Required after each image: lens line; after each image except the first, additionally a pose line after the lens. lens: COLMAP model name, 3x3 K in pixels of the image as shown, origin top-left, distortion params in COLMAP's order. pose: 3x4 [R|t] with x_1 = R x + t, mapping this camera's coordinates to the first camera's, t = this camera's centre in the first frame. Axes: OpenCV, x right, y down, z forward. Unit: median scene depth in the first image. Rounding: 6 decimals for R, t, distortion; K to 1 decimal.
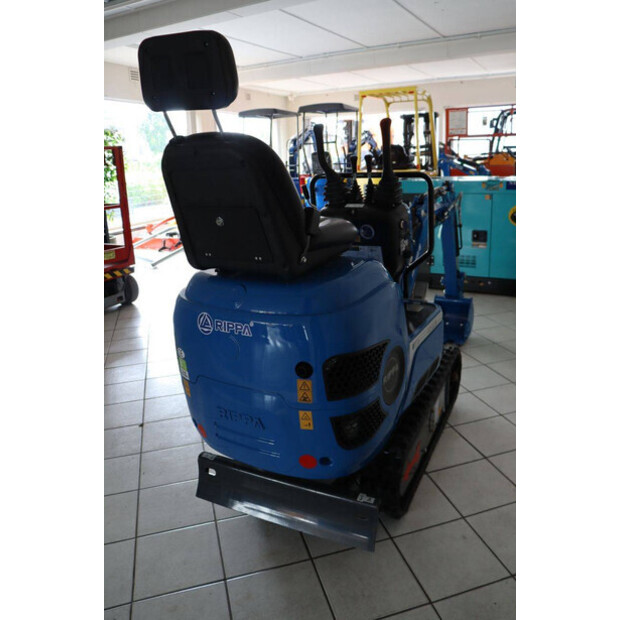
lens RADIAL K [[512.3, 0, 315.5], [0, 512.3, 303.5], [0, 0, 1]] dist [-0.153720, 0.132561]
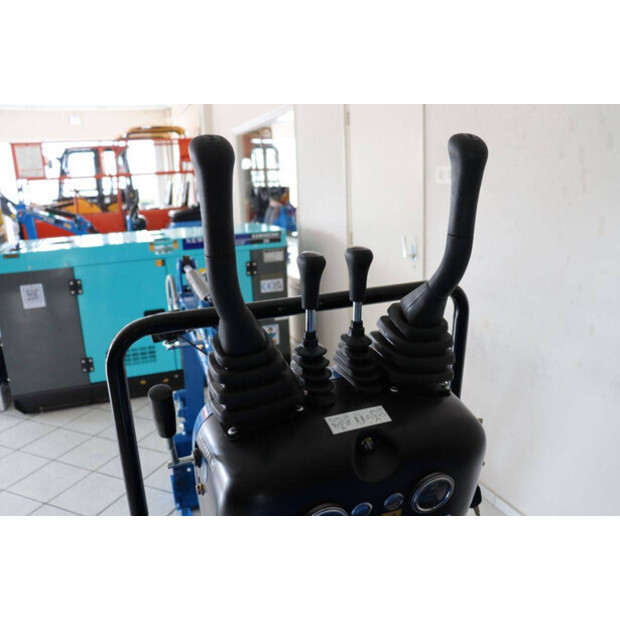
lens RADIAL K [[512.3, 0, 306.2], [0, 512.3, 307.6], [0, 0, 1]] dist [-0.153720, 0.132561]
pose [[0.638445, -0.163267, 0.752151, -0.165758], [0.216305, 0.975918, 0.028235, -0.264493], [-0.738648, 0.144668, 0.658385, 0.795036]]
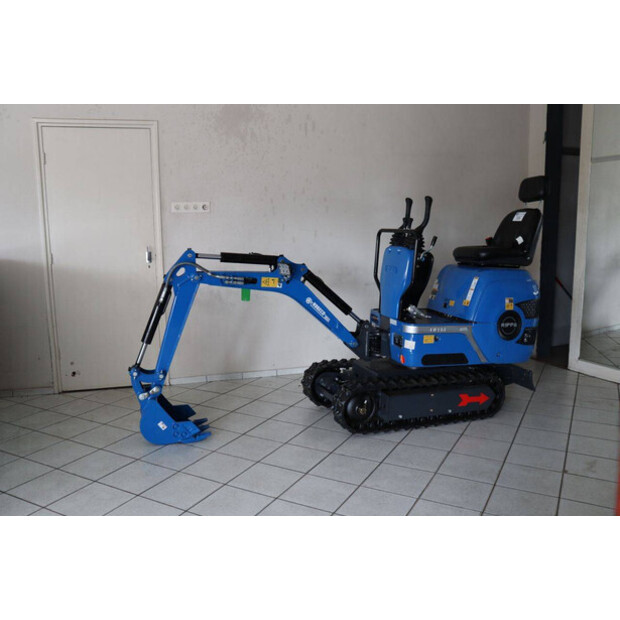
lens RADIAL K [[560.5, 0, 309.1], [0, 560.5, 307.8], [0, 0, 1]] dist [-0.101607, 0.074327]
pose [[-0.720262, -0.057391, 0.691324, -0.902366], [0.224542, 0.923633, 0.310617, -0.627950], [-0.656356, 0.378957, -0.652371, 2.385590]]
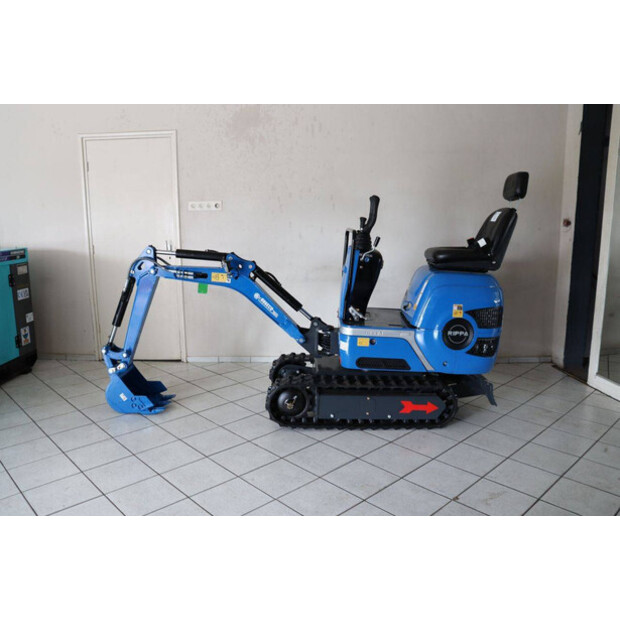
lens RADIAL K [[512.3, 0, 308.1], [0, 512.3, 310.9], [0, 0, 1]] dist [-0.153720, 0.132561]
pose [[-0.465878, -0.121652, 0.876447, -1.227334], [0.263463, 0.926508, 0.268645, -0.479534], [-0.844716, 0.356068, -0.399589, 1.826177]]
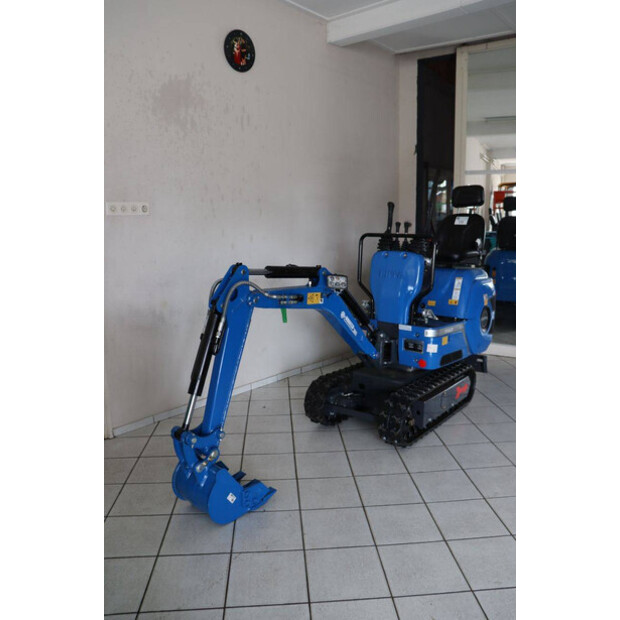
lens RADIAL K [[512.3, 0, 320.1], [0, 512.3, 306.7], [0, 0, 1]] dist [-0.153720, 0.132561]
pose [[-0.981650, 0.014055, 0.190172, 0.028297], [0.094259, 0.902690, 0.419841, -0.729600], [-0.165765, 0.430062, -0.887450, 2.507514]]
